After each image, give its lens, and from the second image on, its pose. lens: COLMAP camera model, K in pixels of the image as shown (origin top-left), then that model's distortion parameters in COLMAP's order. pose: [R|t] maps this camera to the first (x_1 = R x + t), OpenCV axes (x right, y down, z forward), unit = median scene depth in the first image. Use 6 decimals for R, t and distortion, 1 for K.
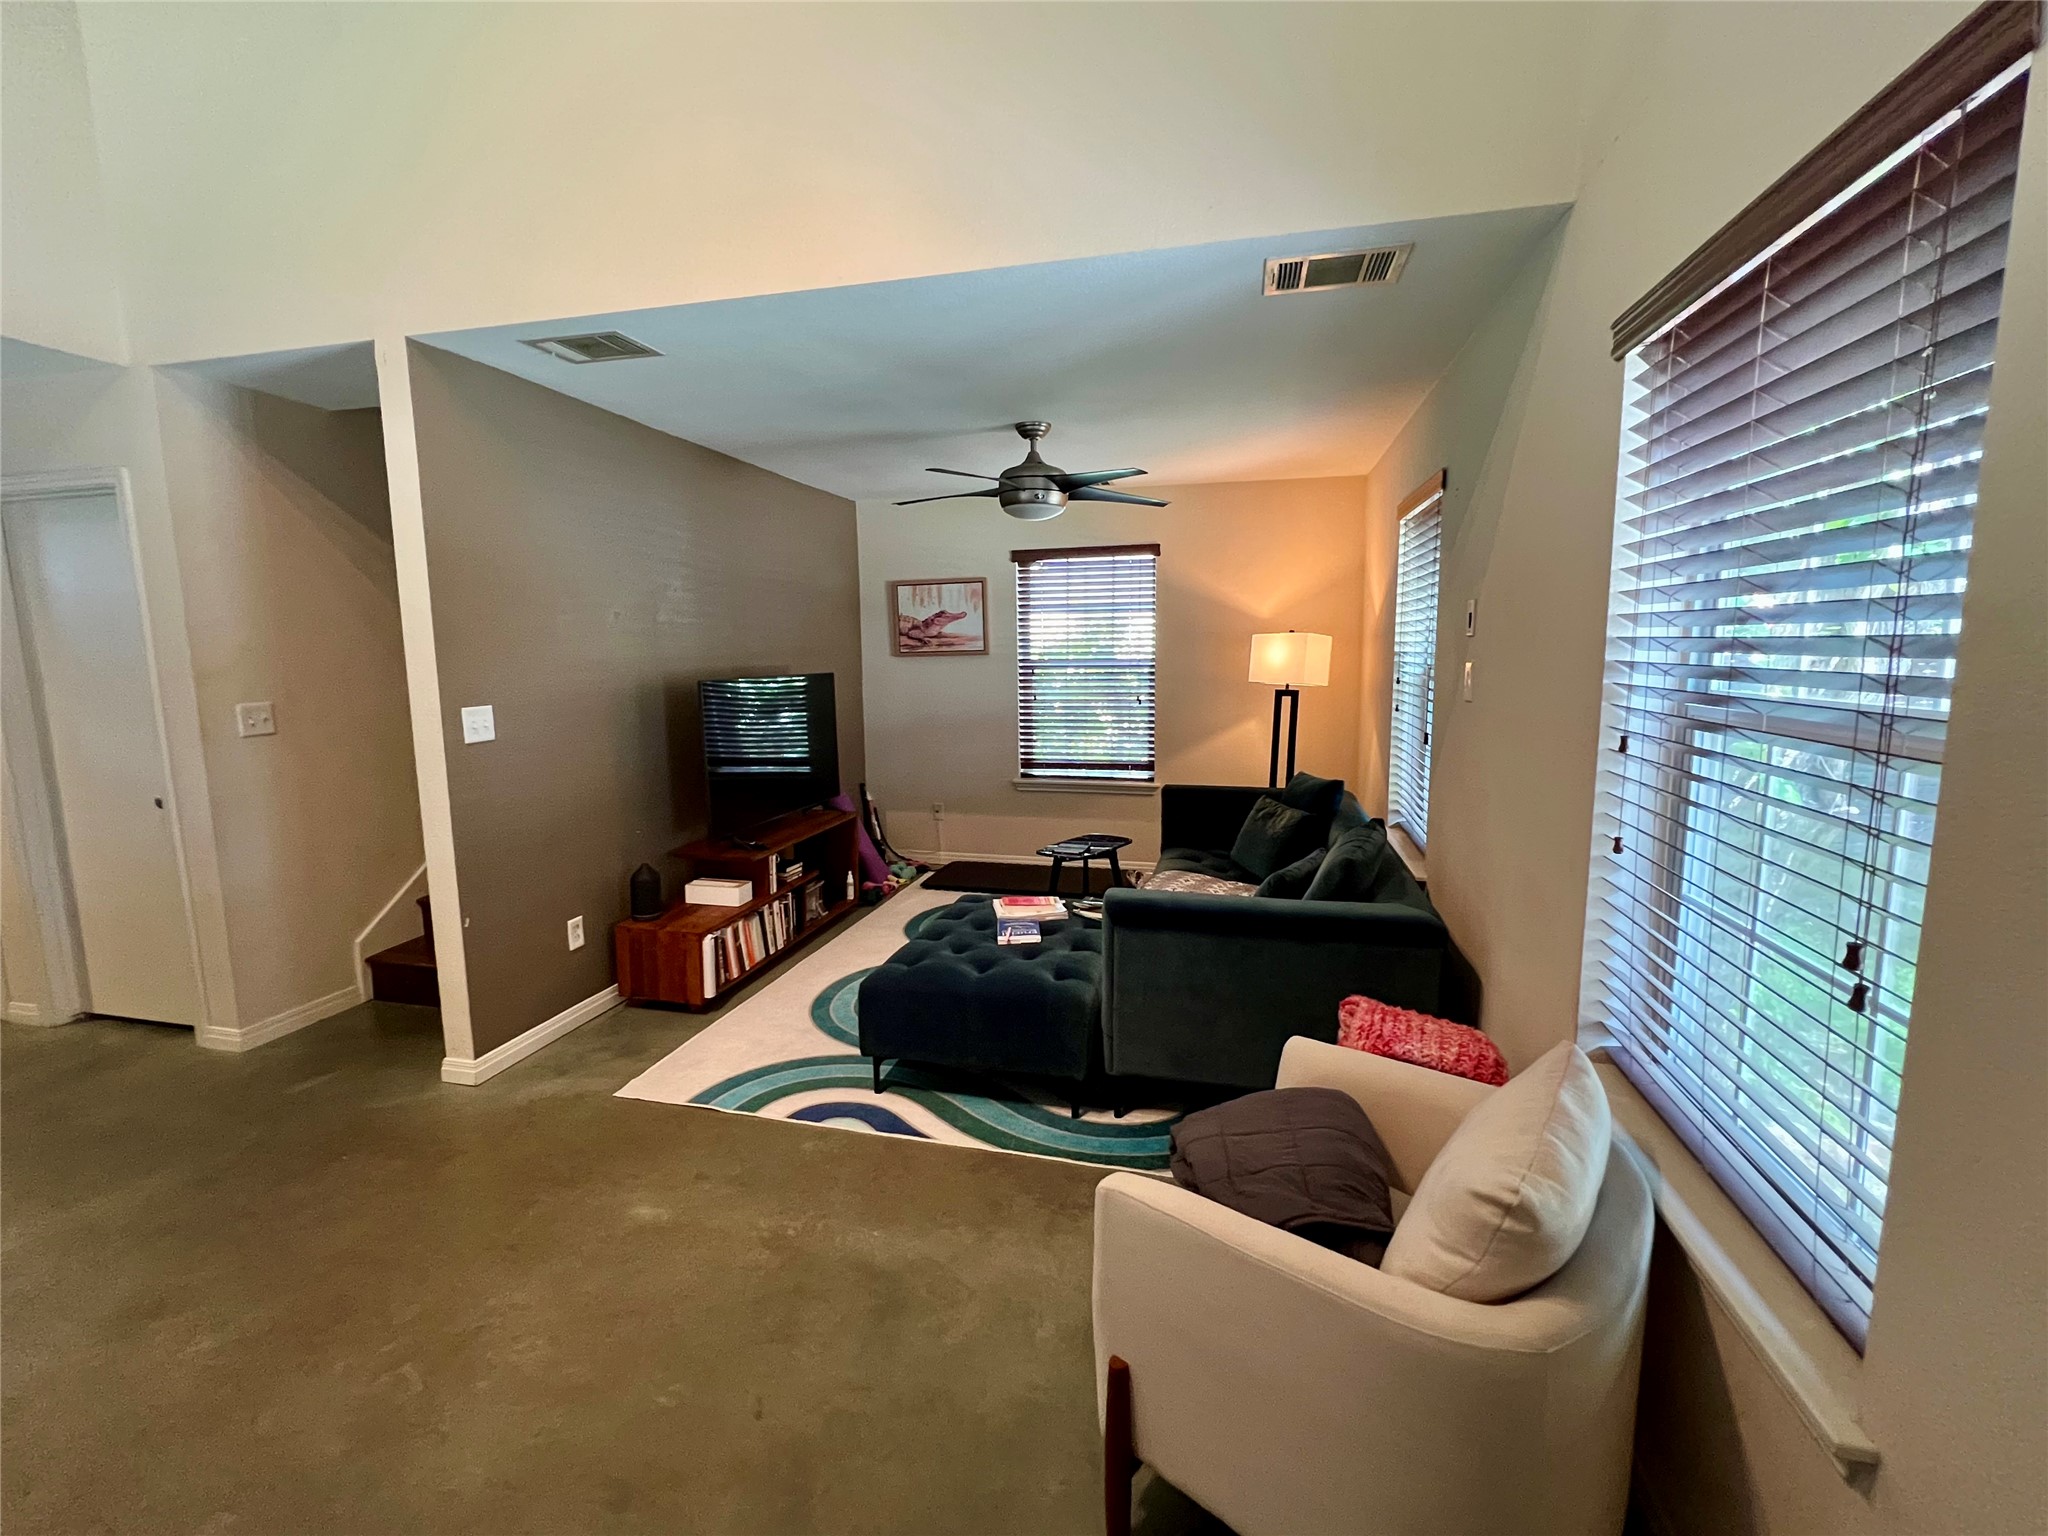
lens RADIAL K [[880.2, 0, 1021.6], [0, 880.2, 763.0], [0, 0, 1]] dist [-0.002516, 0.001075]
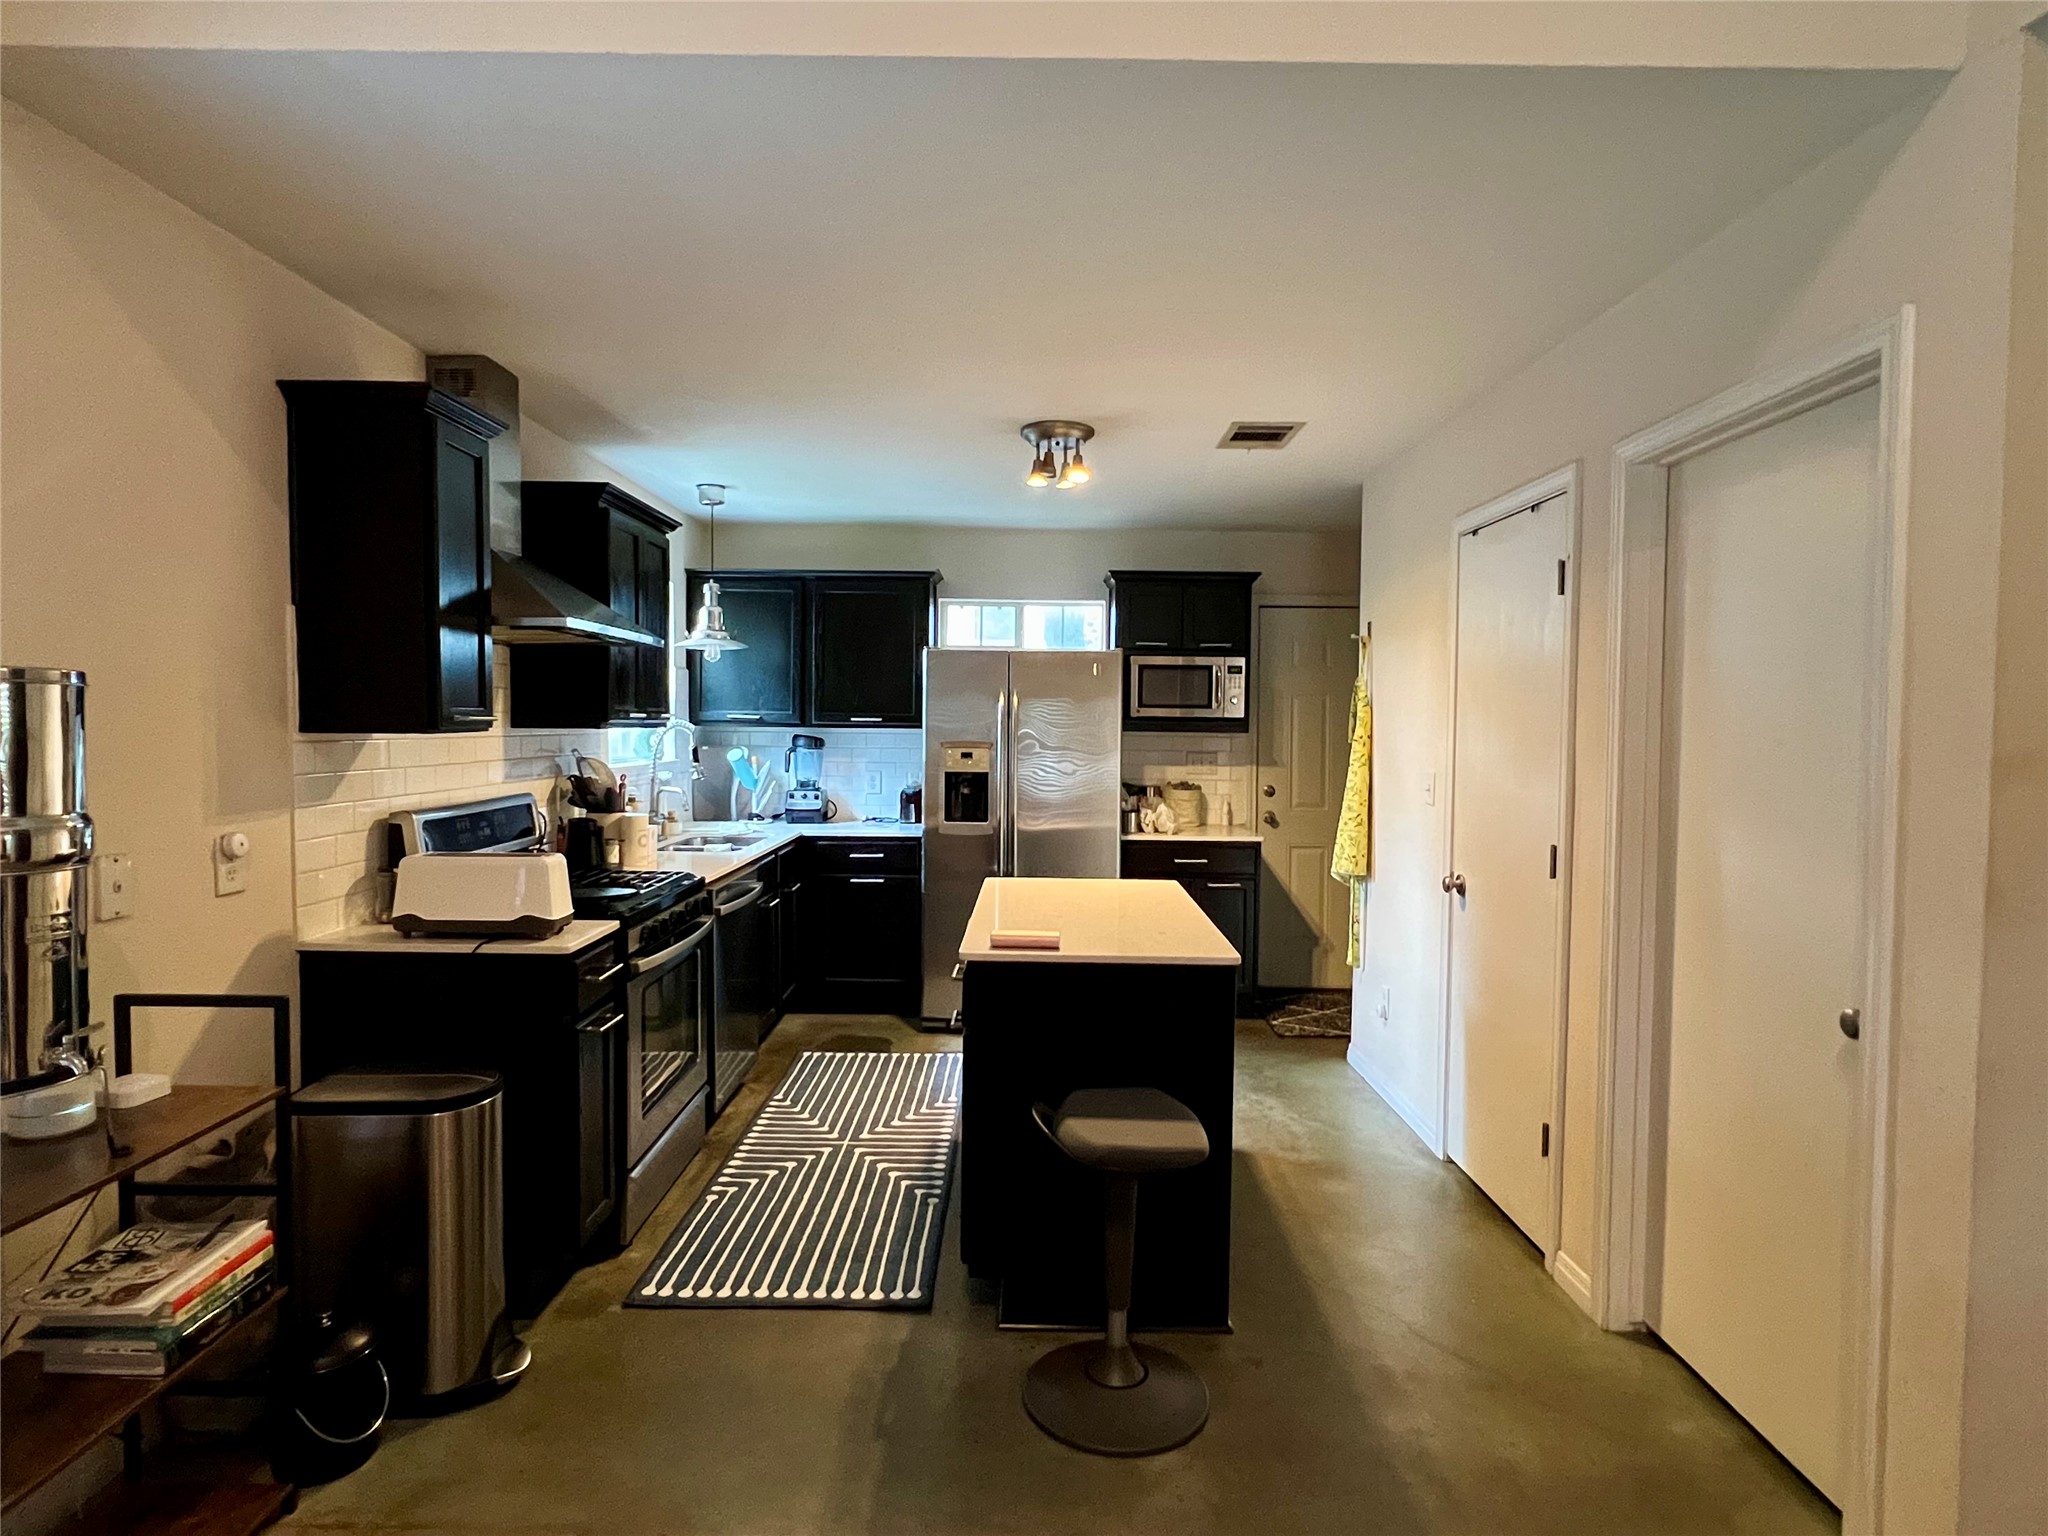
lens RADIAL K [[1111.9, 0, 1021.5], [0, 1111.9, 764.5], [0, 0, 1]] dist [-0.007234, -0.001313]
pose [[0.236843, 0.045550, -0.970480, -0.564774], [-0.140890, 0.989952, 0.012080, -0.040779], [0.961278, 0.133869, 0.240881, 0.450956]]
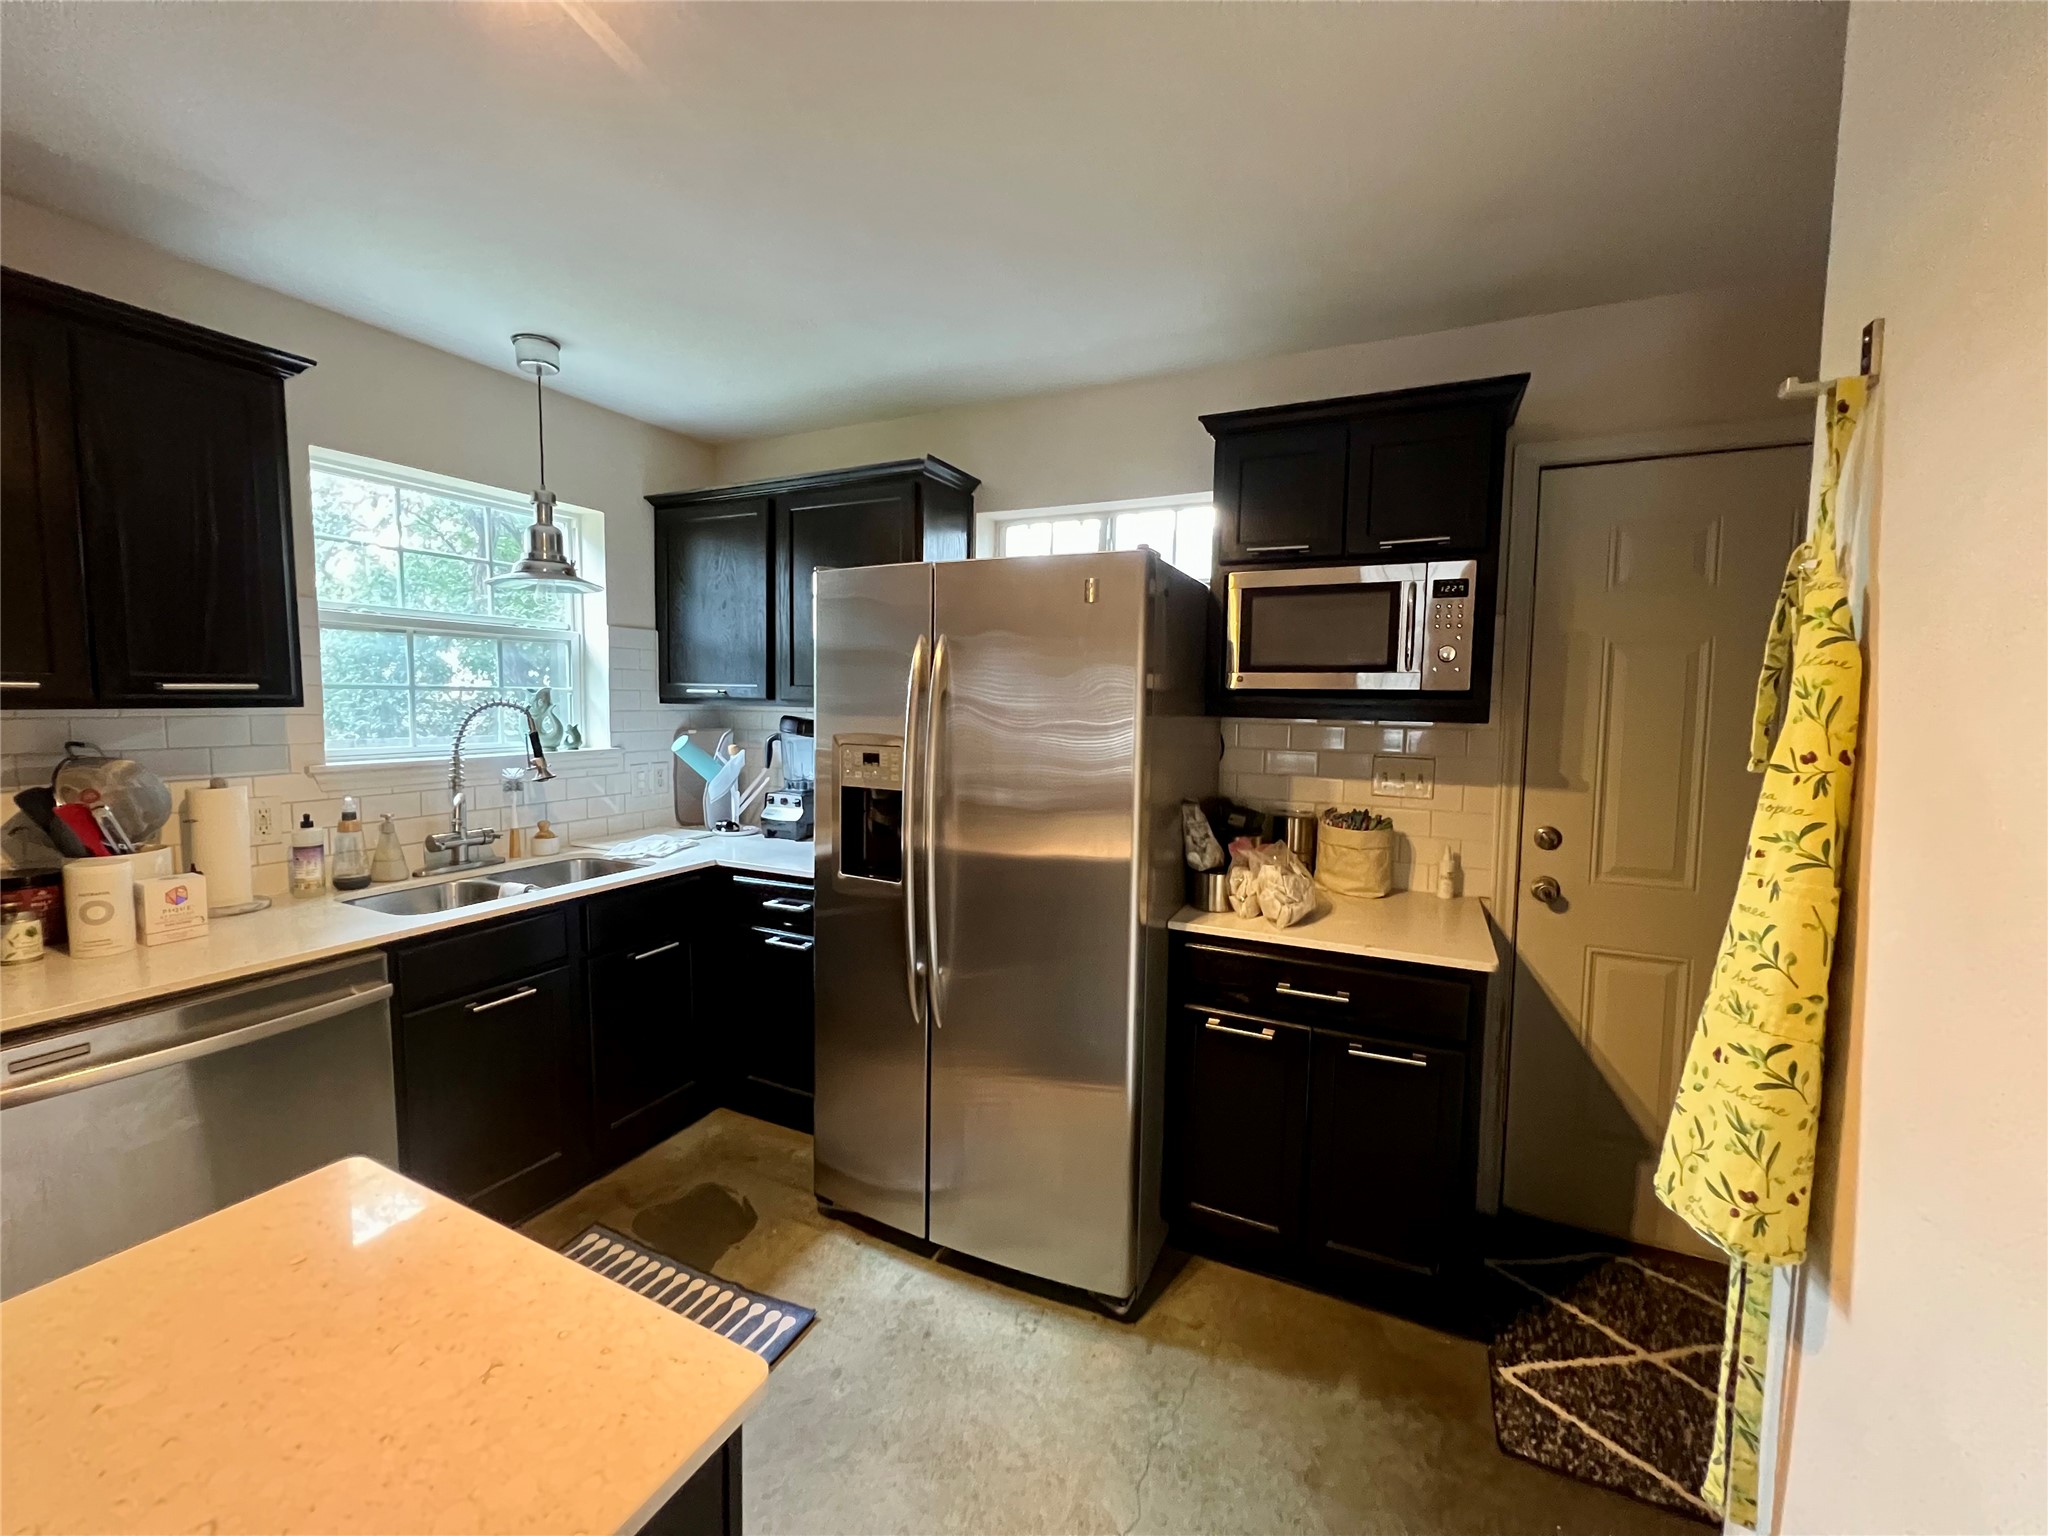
lens RADIAL K [[819.1, 0, 1024.4], [0, 819.1, 760.4], [0, 0, 1]] dist [-0.003133, 0.001760]
pose [[-0.208571, 0.081889, -0.974573, -1.568744], [-0.139865, 0.983748, 0.112593, -0.116865], [0.967954, 0.159793, -0.193728, 1.032927]]
